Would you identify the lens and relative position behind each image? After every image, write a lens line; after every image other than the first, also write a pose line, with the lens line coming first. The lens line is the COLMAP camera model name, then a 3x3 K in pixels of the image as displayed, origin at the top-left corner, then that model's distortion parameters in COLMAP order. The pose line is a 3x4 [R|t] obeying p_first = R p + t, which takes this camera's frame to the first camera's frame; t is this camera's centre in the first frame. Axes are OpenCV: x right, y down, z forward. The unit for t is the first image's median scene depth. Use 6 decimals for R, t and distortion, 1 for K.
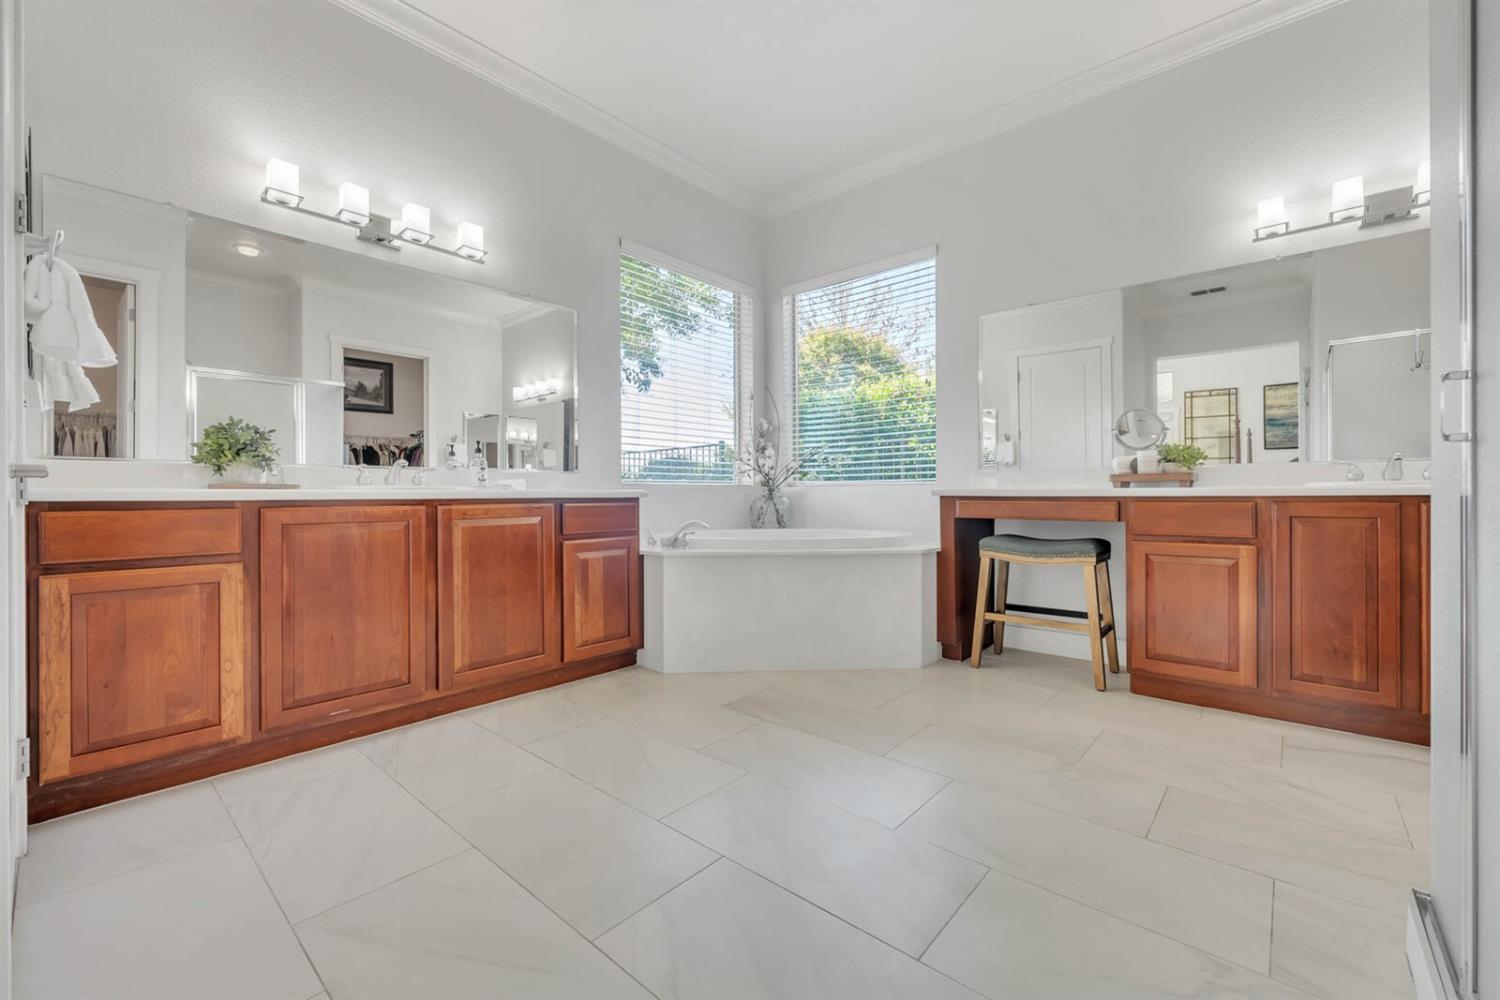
lens RADIAL K [[615.5, 0, 752.5], [0, 615.5, 496.8], [0, 0, 1]] dist [0.004565, 0.000368]
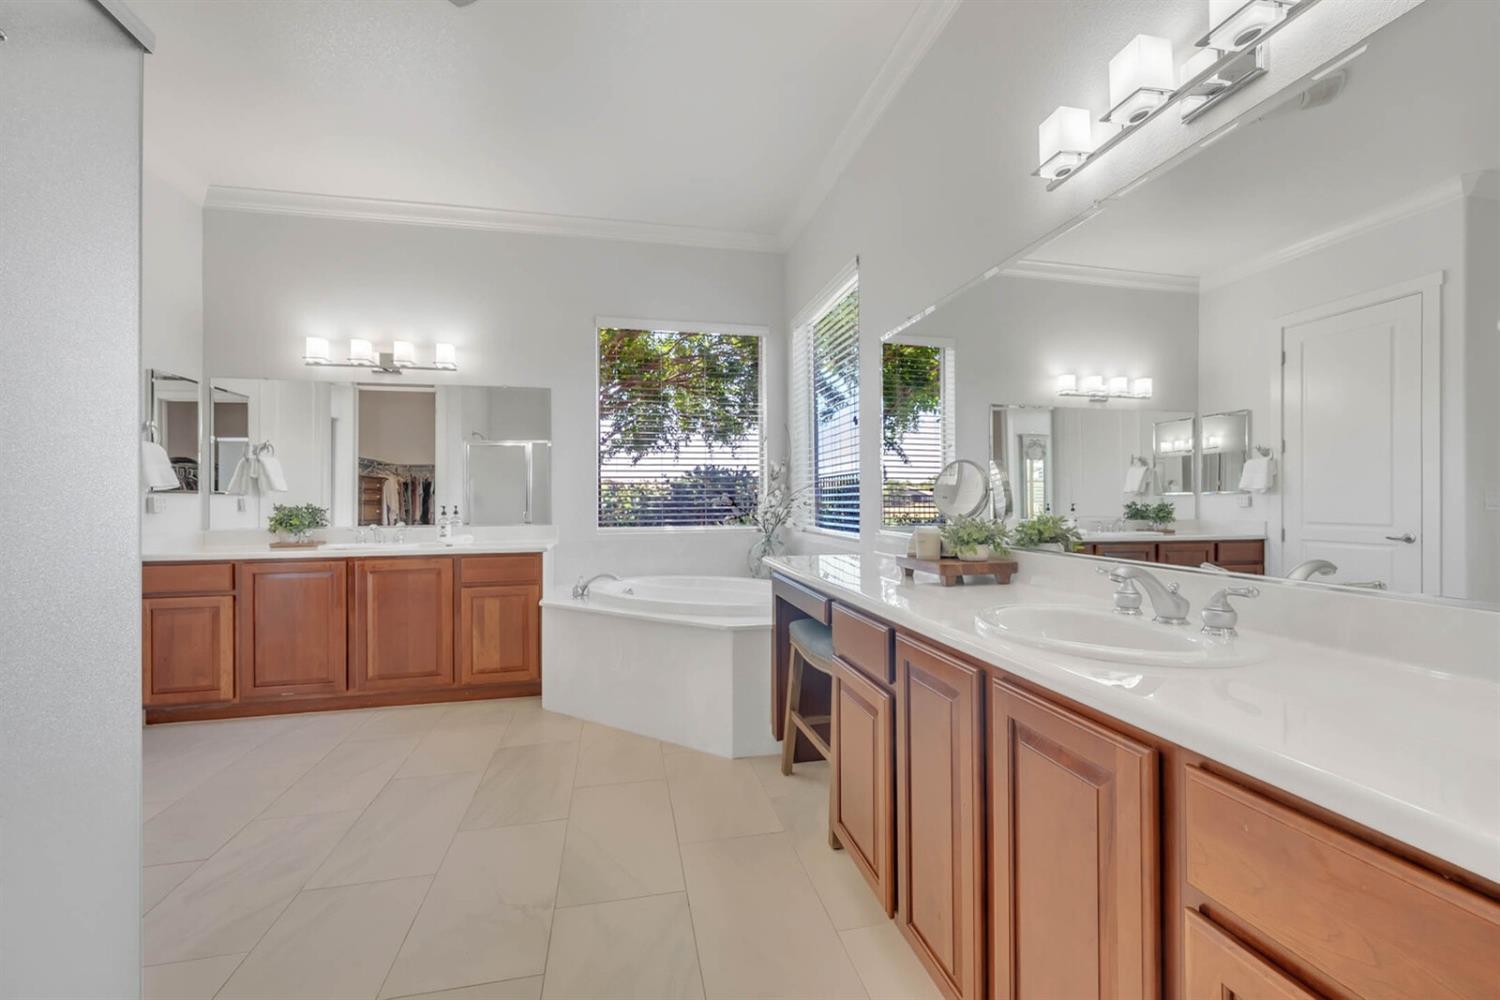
lens RADIAL K [[615.5, 0, 752.5], [0, 615.5, 498.2], [0, 0, 1]] dist [0.004565, 0.000368]
pose [[0.805172, -0.002343, -0.593037, 0.994160], [0.001180, 0.999997, -0.002348, -0.116830], [0.593040, 0.001191, 0.805172, 0.361640]]
